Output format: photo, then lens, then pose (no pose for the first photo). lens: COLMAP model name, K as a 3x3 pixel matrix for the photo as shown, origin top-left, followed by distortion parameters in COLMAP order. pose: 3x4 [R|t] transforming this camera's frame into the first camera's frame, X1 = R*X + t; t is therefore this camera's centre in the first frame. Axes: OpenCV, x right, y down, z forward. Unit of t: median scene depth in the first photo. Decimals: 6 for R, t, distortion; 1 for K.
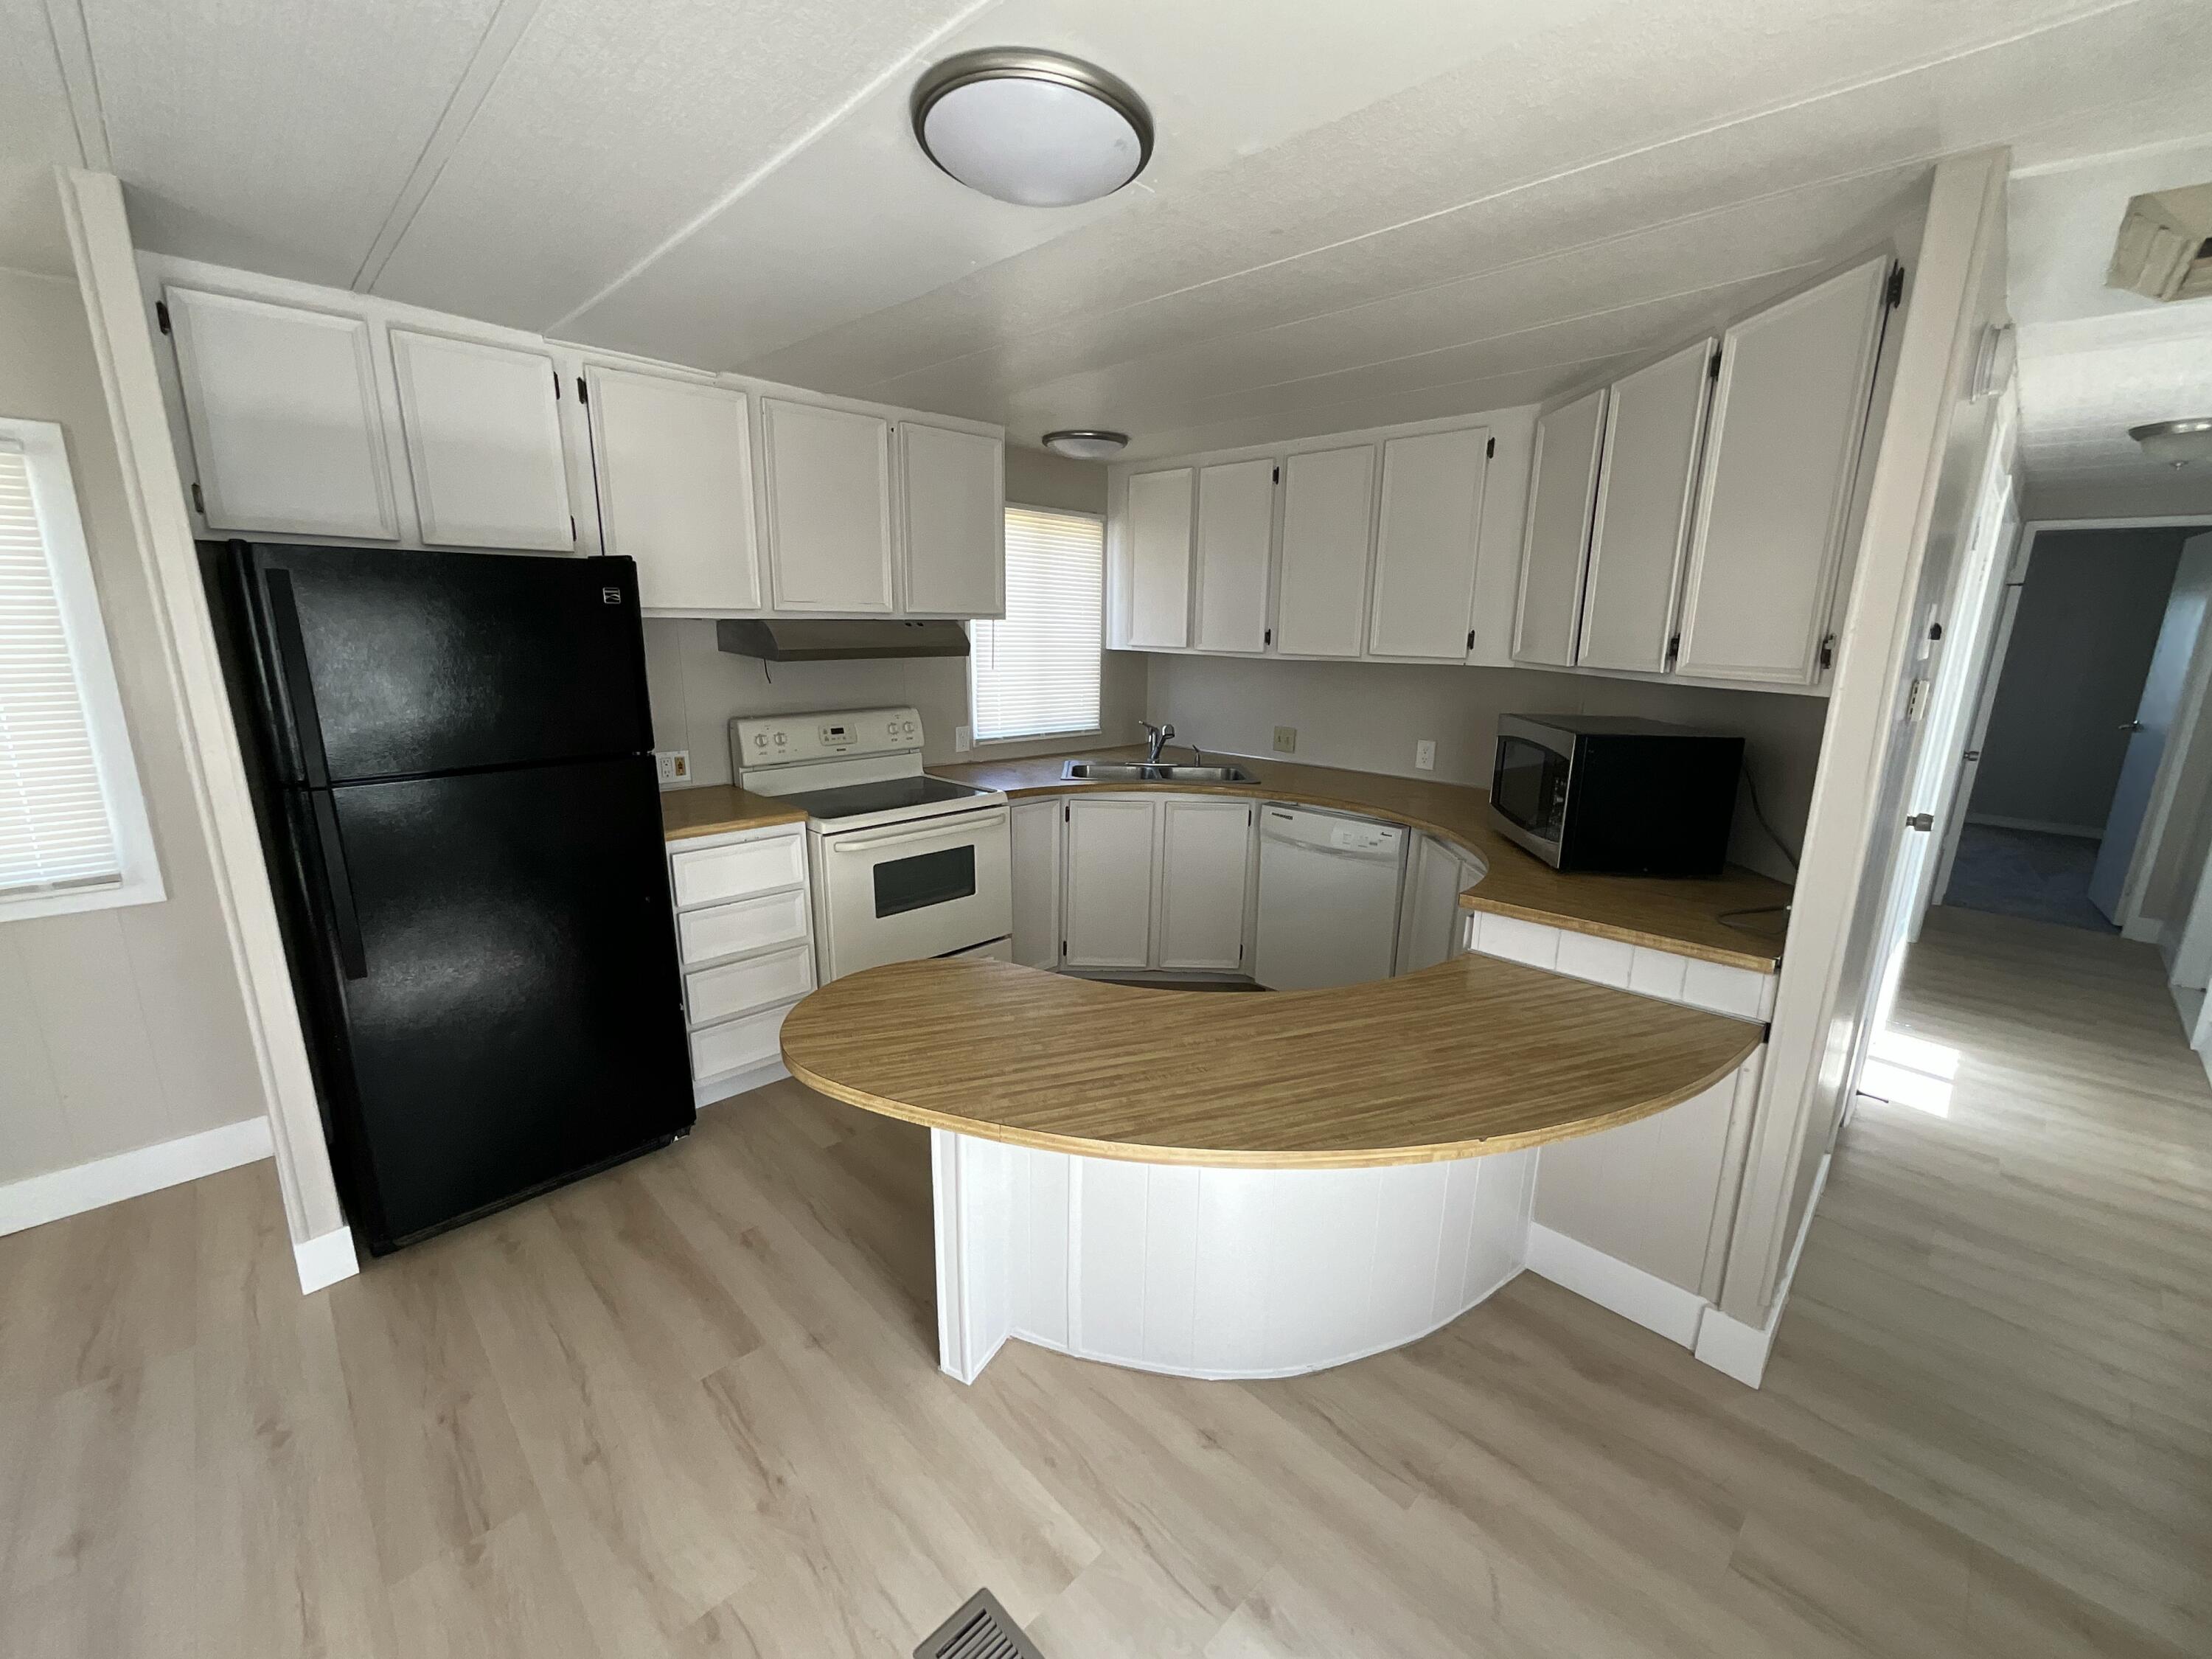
lens RADIAL K [[895.5, 0, 1106.0], [0, 895.5, 829.5], [0, 0, 1]] dist [-0.000704, -0.000045]
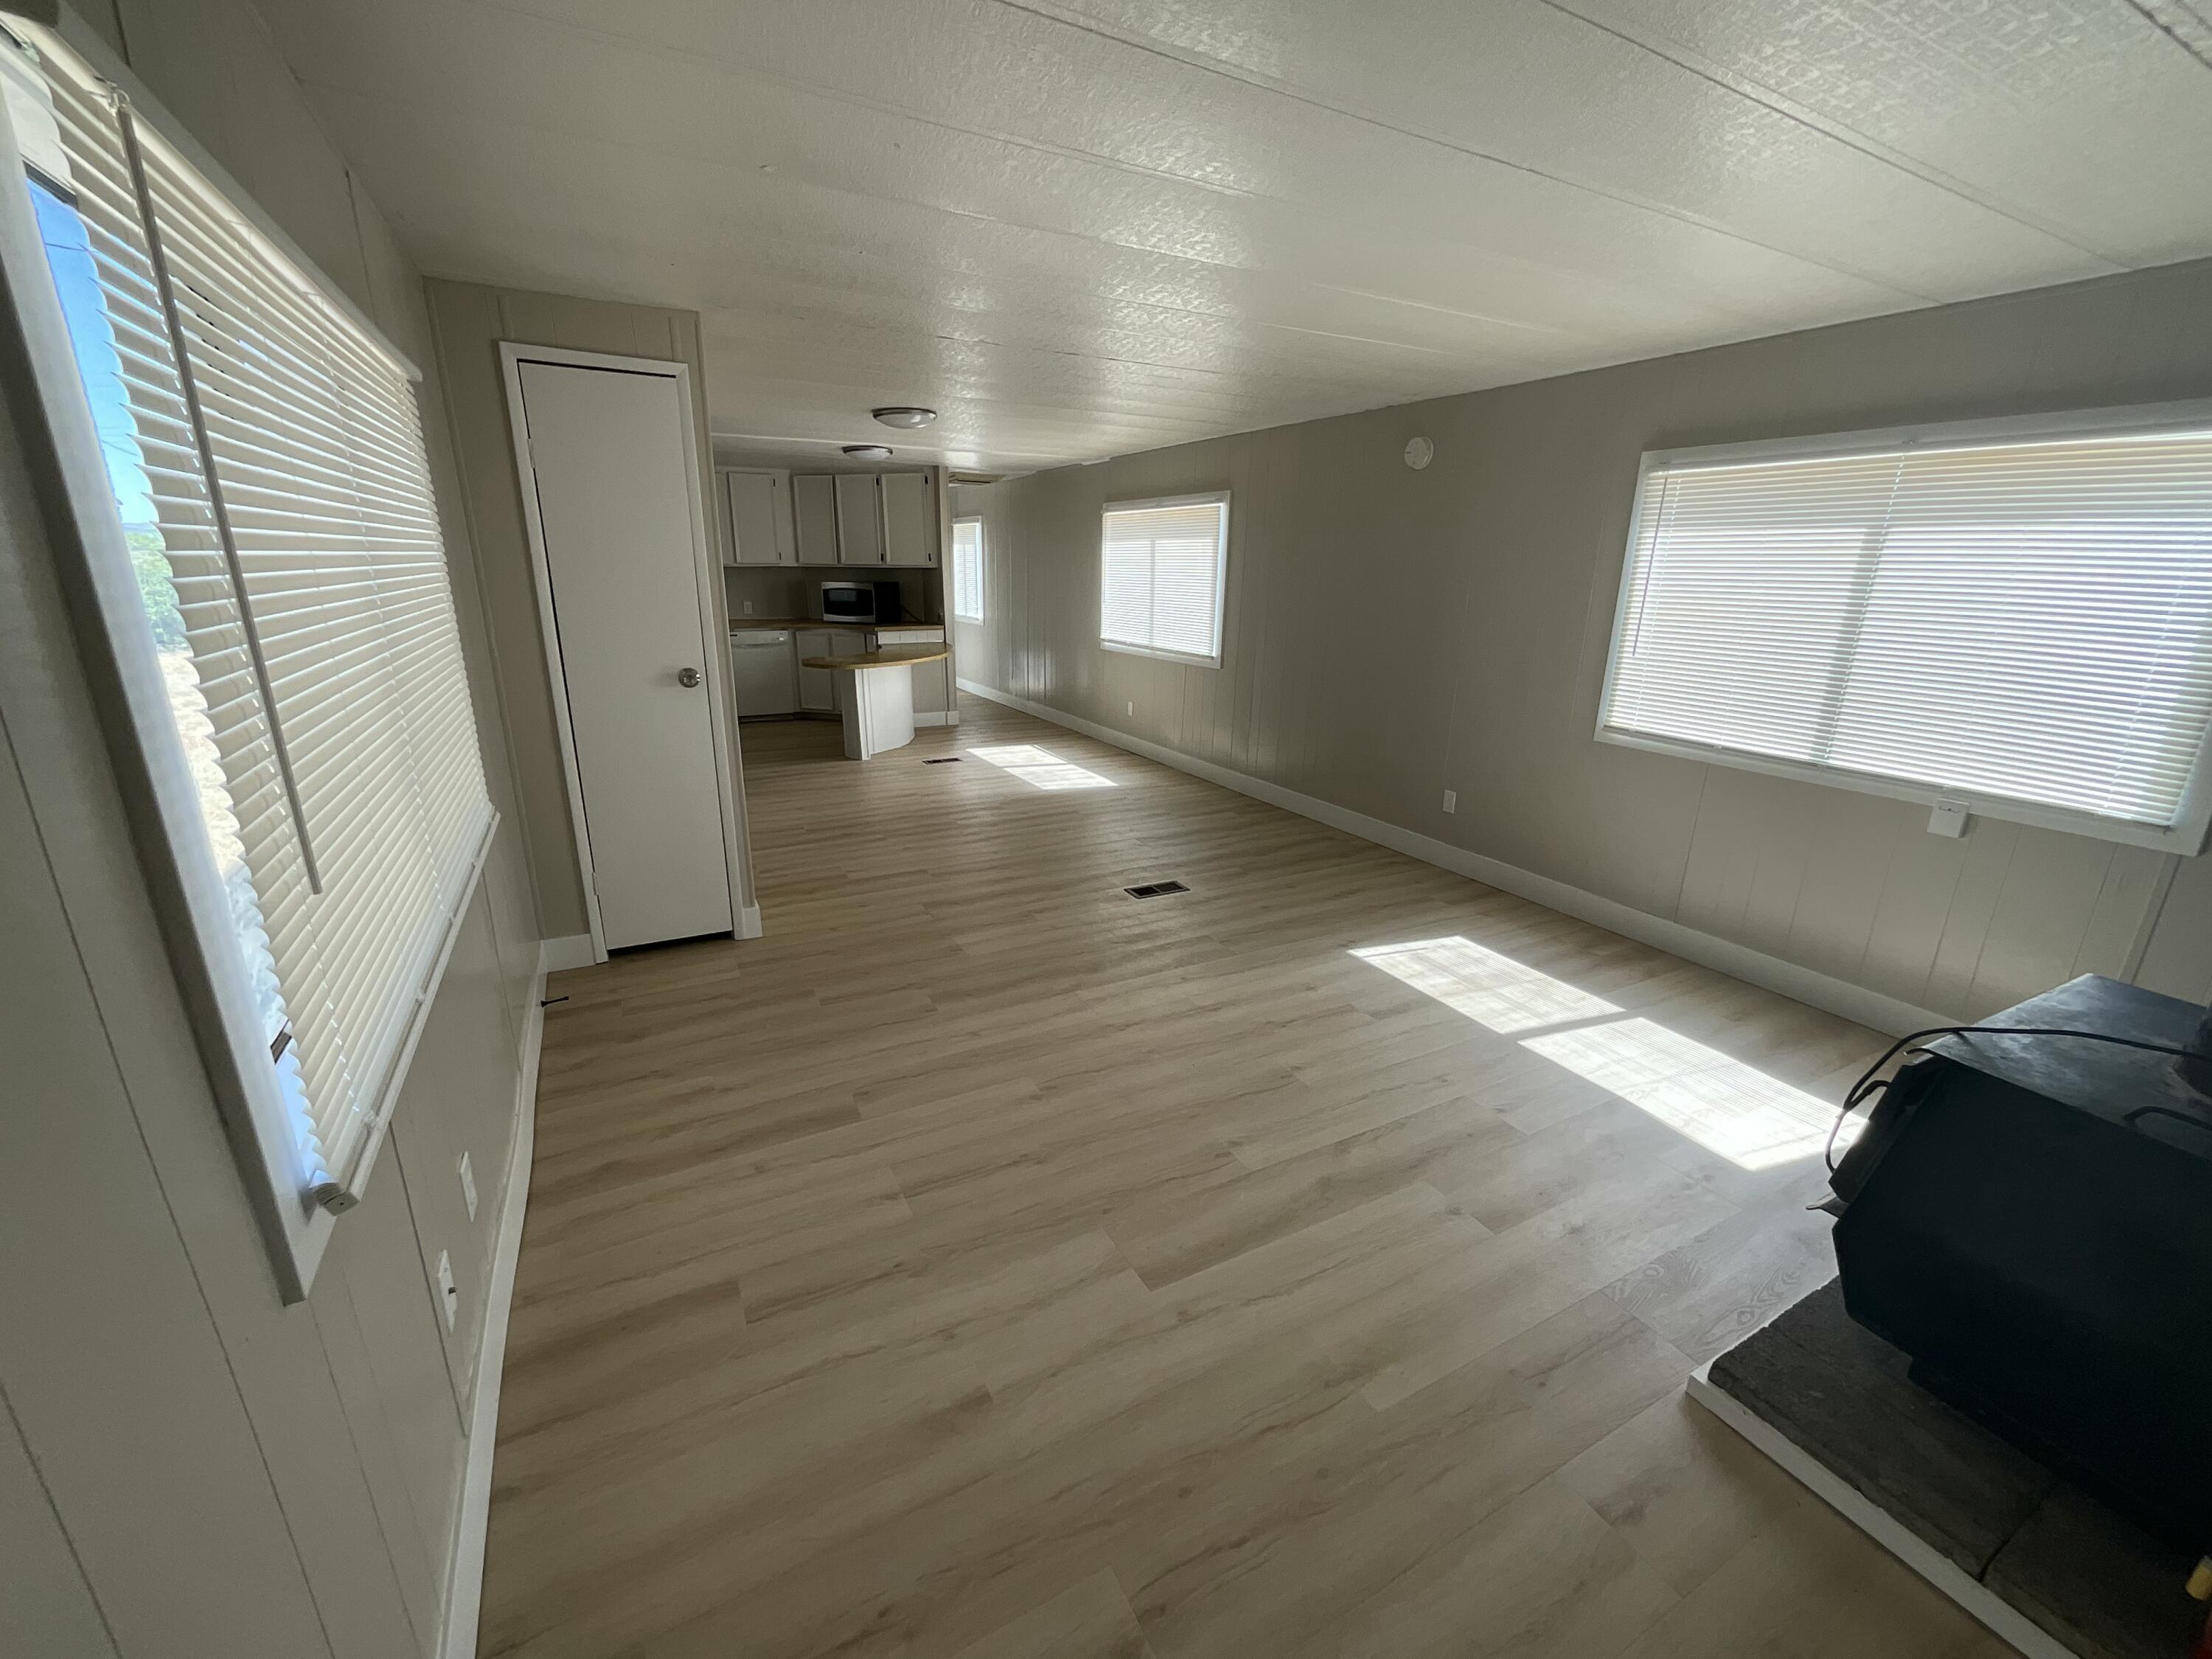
lens RADIAL K [[895.5, 0, 1106.0], [0, 895.5, 829.5], [0, 0, 1]] dist [-0.000704, -0.000045]
pose [[0.274628, -0.283899, 0.918685, -3.161517], [0.198669, 0.951558, 0.234668, 0.197756], [-0.940803, 0.118067, 0.317726, -0.986610]]
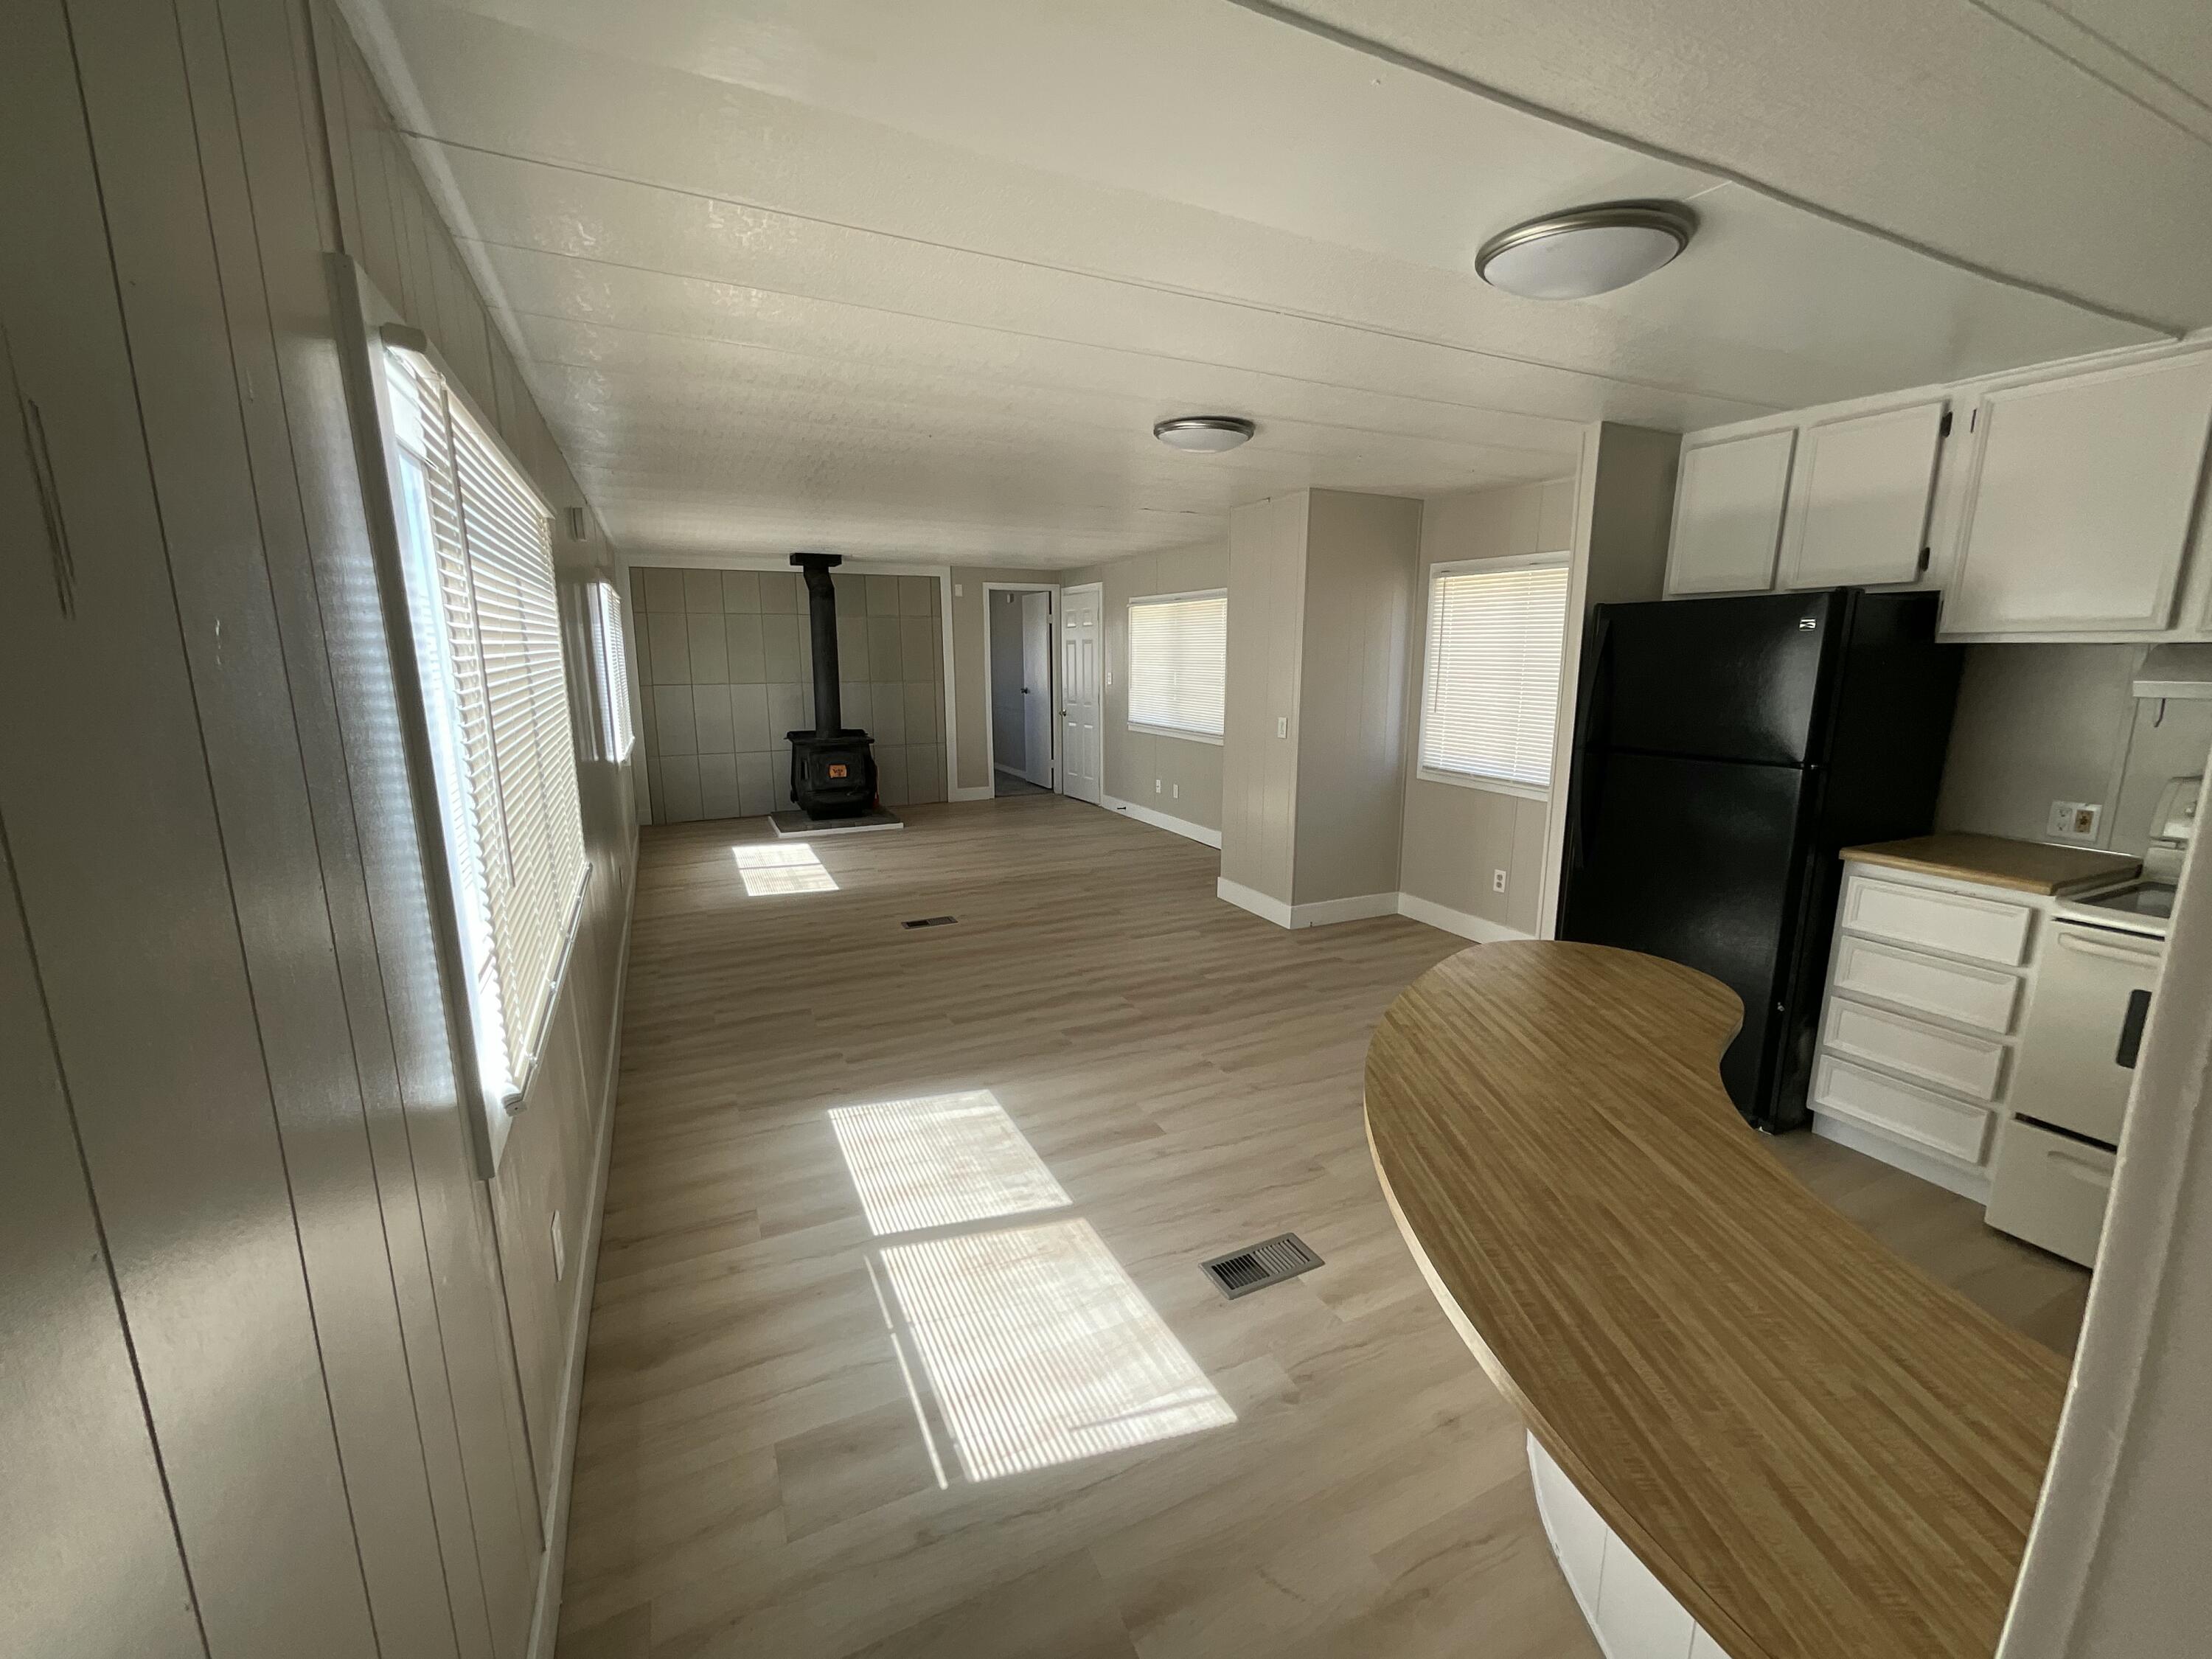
lens RADIAL K [[895.5, 0, 1106.0], [0, 895.5, 829.5], [0, 0, 1]] dist [-0.000704, -0.000045]
pose [[-0.320082, 0.170163, -0.931983, 1.029147], [-0.219738, 0.943577, 0.247747, -0.122827], [0.921554, 0.284091, -0.264631, 0.676329]]
